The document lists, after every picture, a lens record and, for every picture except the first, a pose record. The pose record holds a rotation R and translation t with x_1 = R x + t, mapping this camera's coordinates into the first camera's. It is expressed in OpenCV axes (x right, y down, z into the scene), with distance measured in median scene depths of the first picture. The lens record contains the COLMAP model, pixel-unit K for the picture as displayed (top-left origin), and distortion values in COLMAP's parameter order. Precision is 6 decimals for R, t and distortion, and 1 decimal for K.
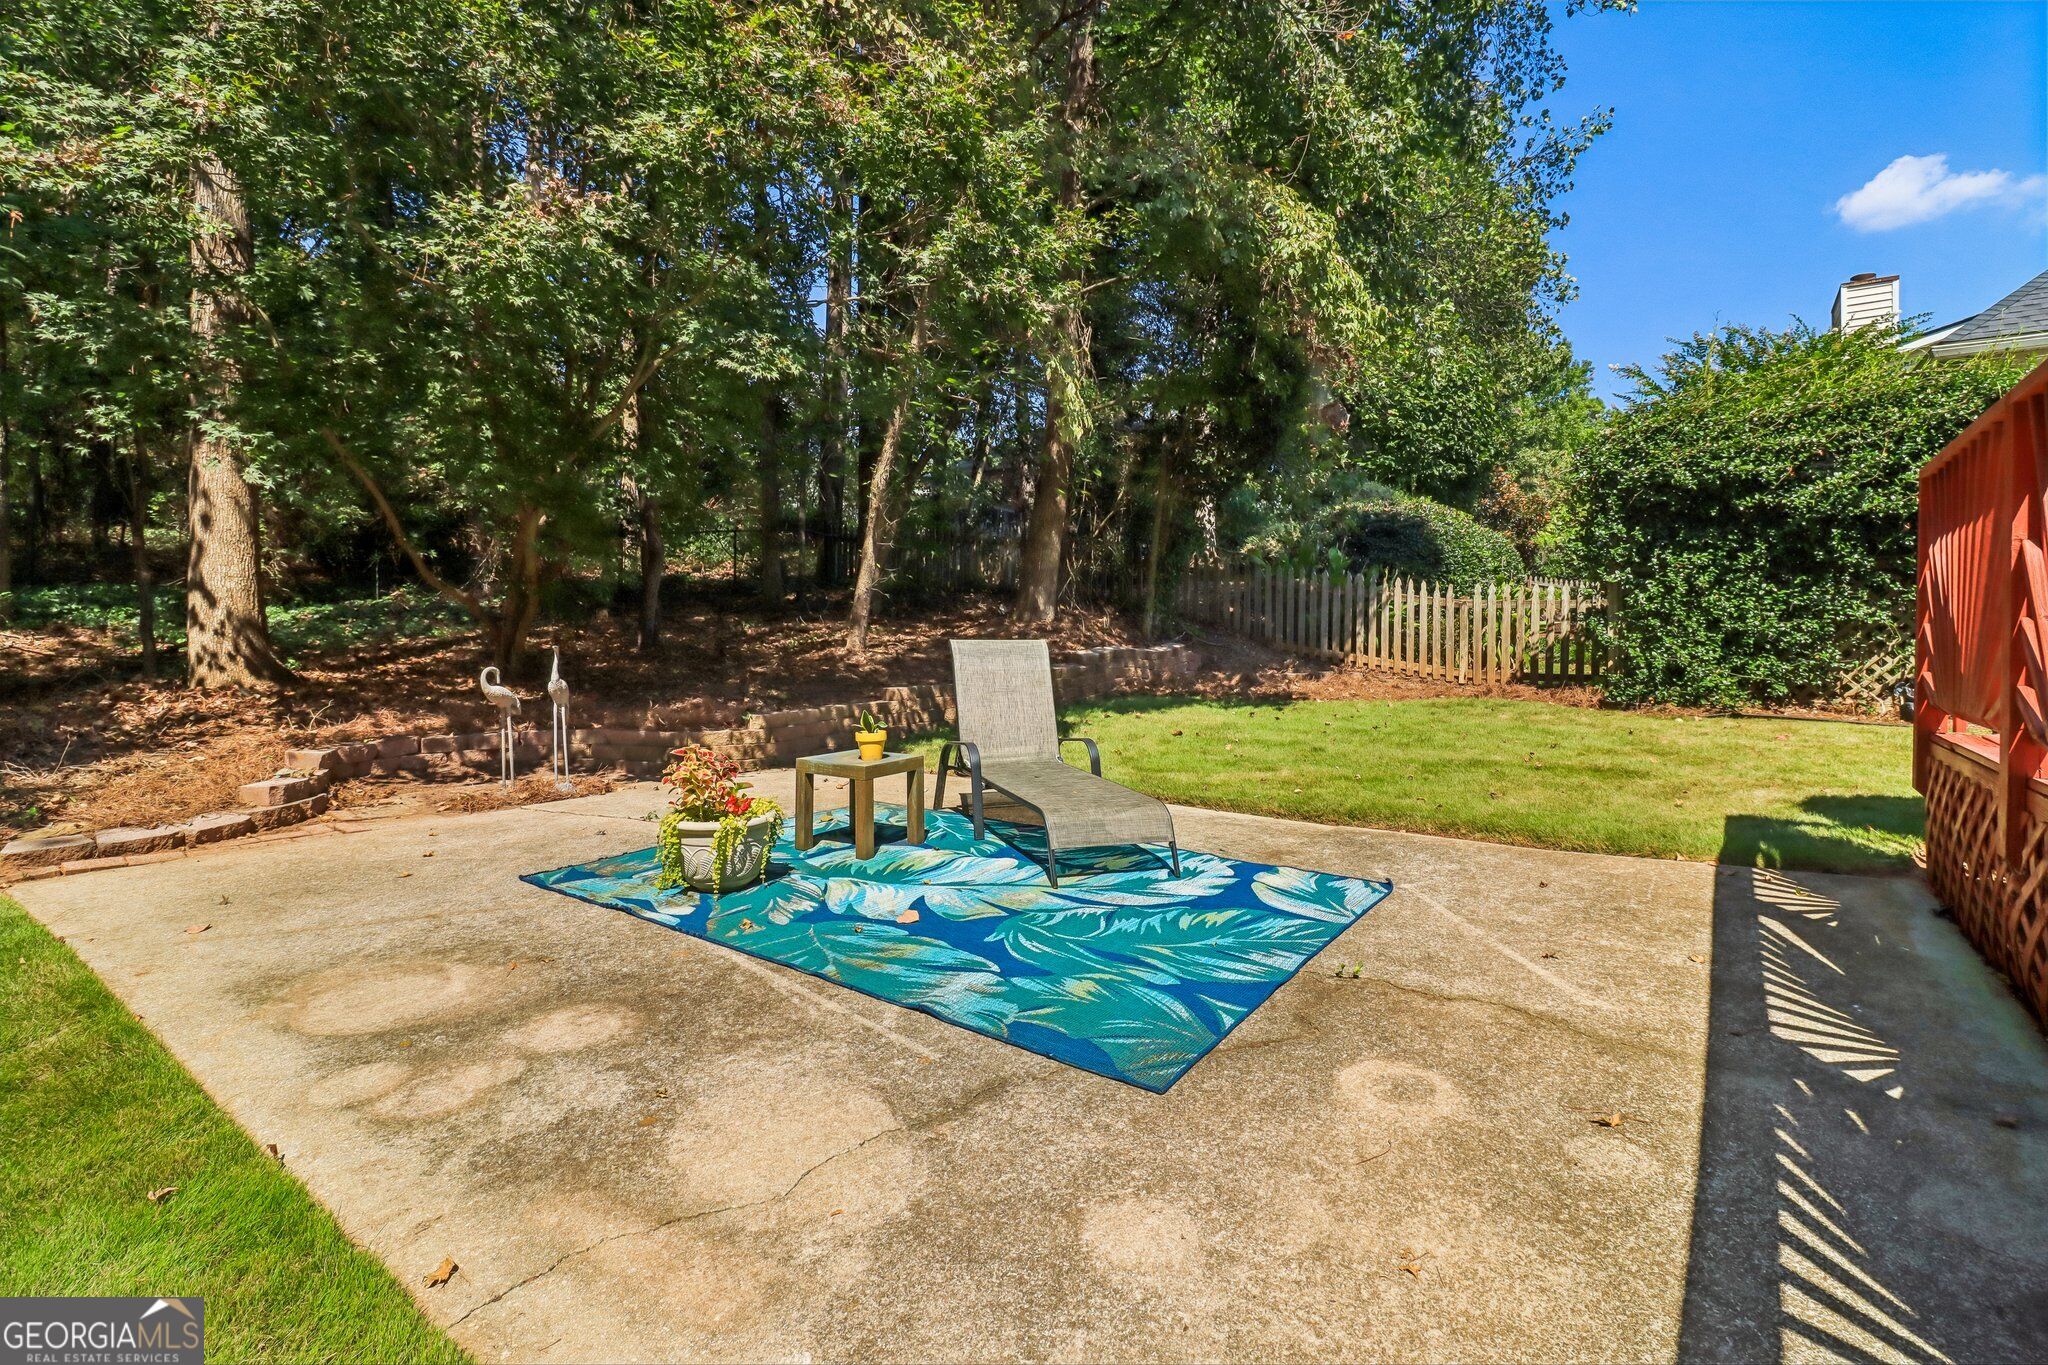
lens RADIAL K [[928.8, 0, 1035.1], [0, 928.8, 678.0], [0, 0, 1]] dist [-0.008410, -0.001588]
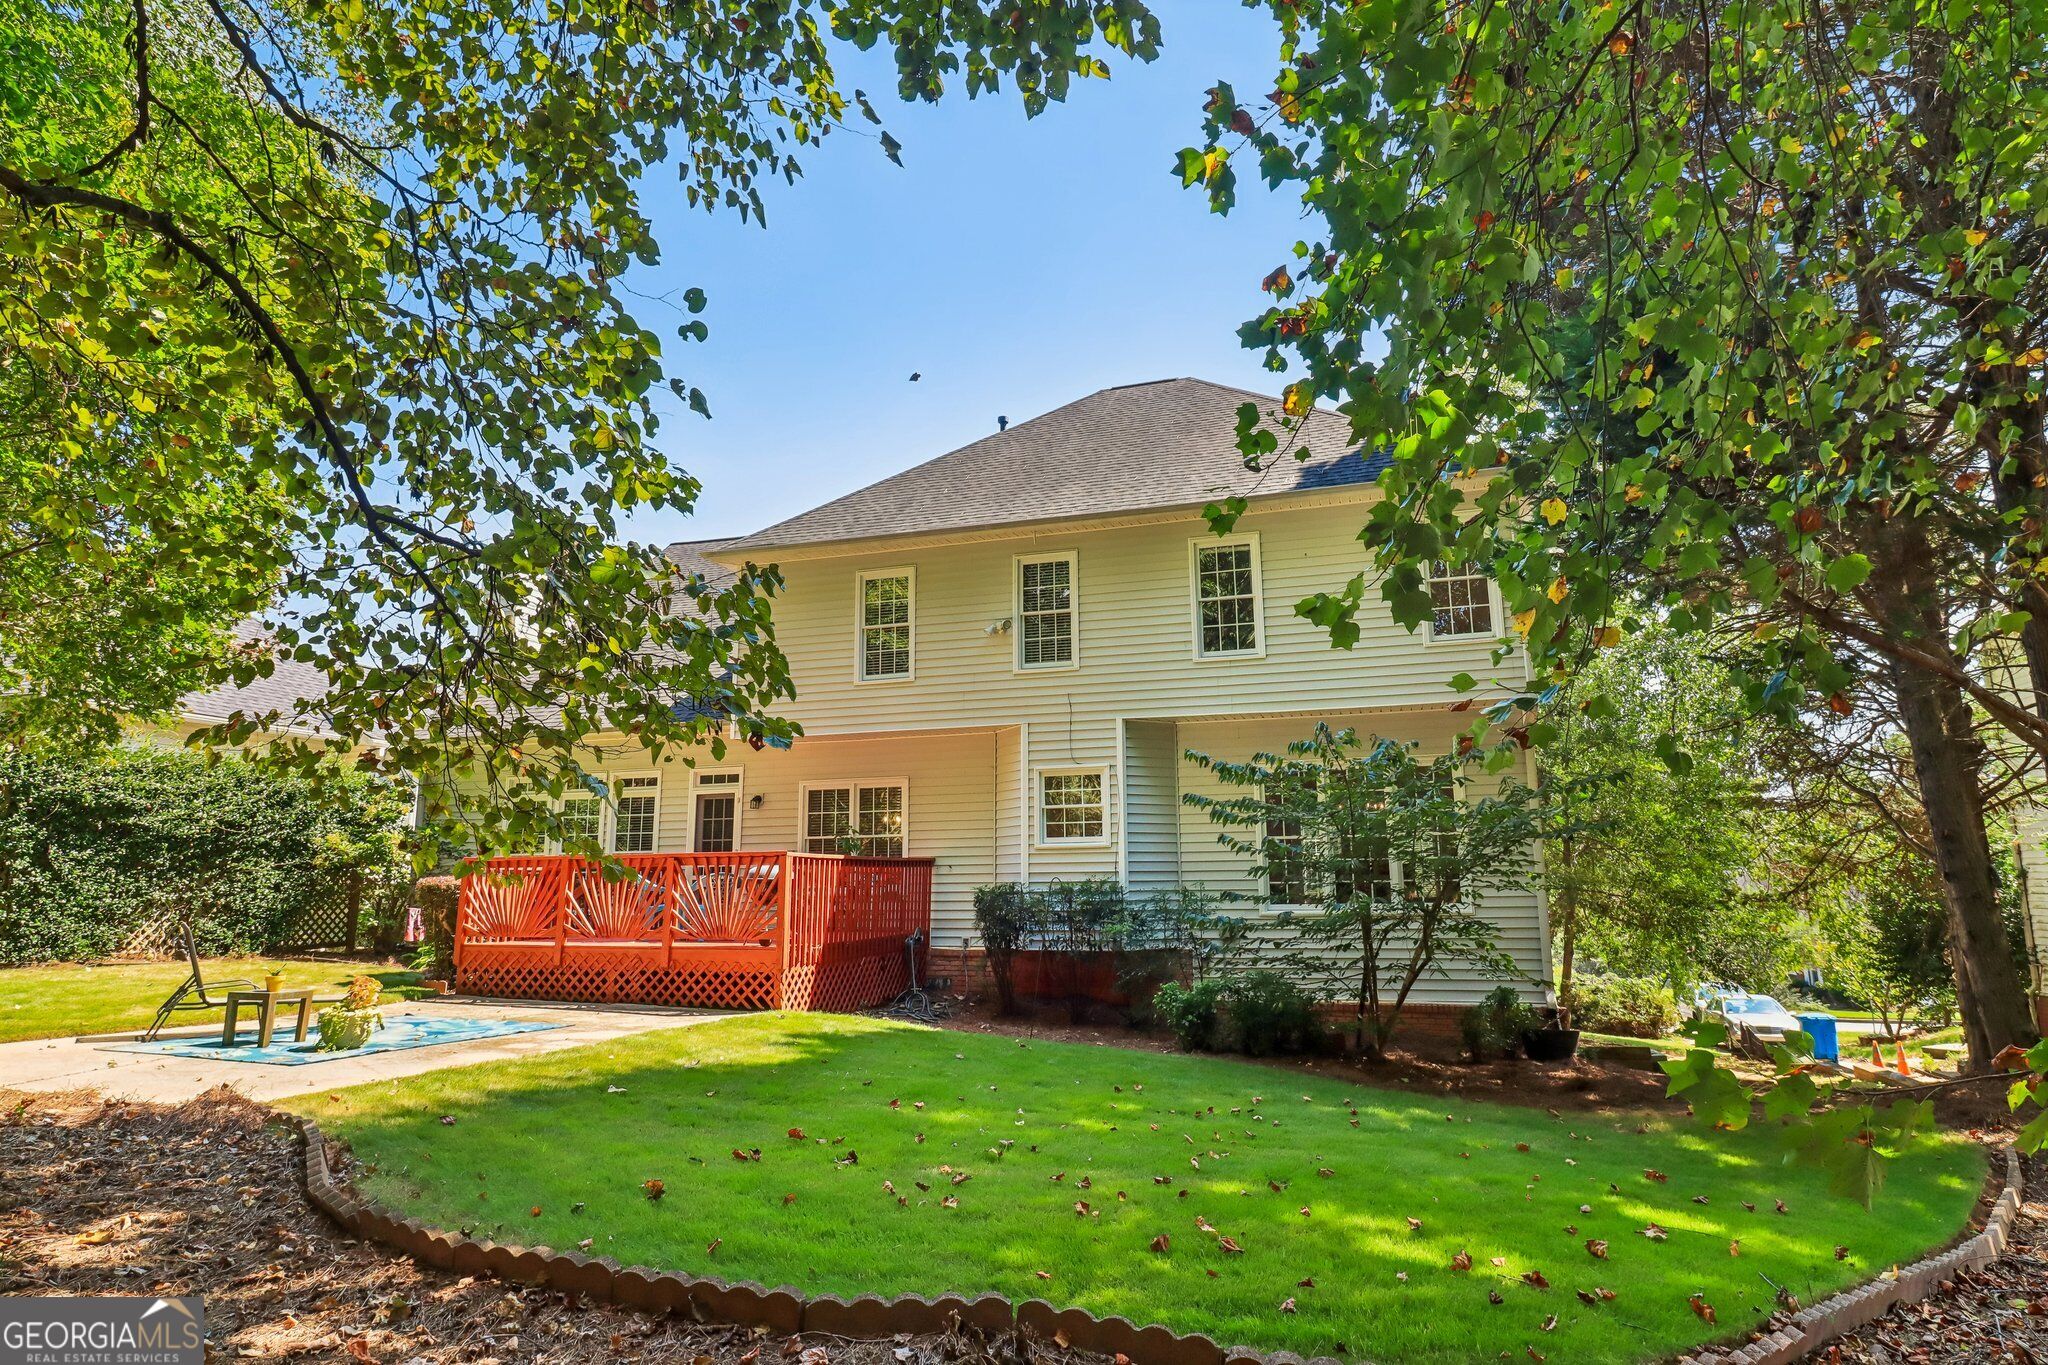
lens RADIAL K [[1077.8, 0, 1062.3], [0, 1077.8, 647.7], [0, 0, 1]] dist [-0.006384, -0.004376]
pose [[-0.341841, 0.209604, 0.916085, -1.542872], [0.044380, 0.977322, -0.207055, -0.036260], [-0.938709, -0.030124, -0.343391, 0.159425]]
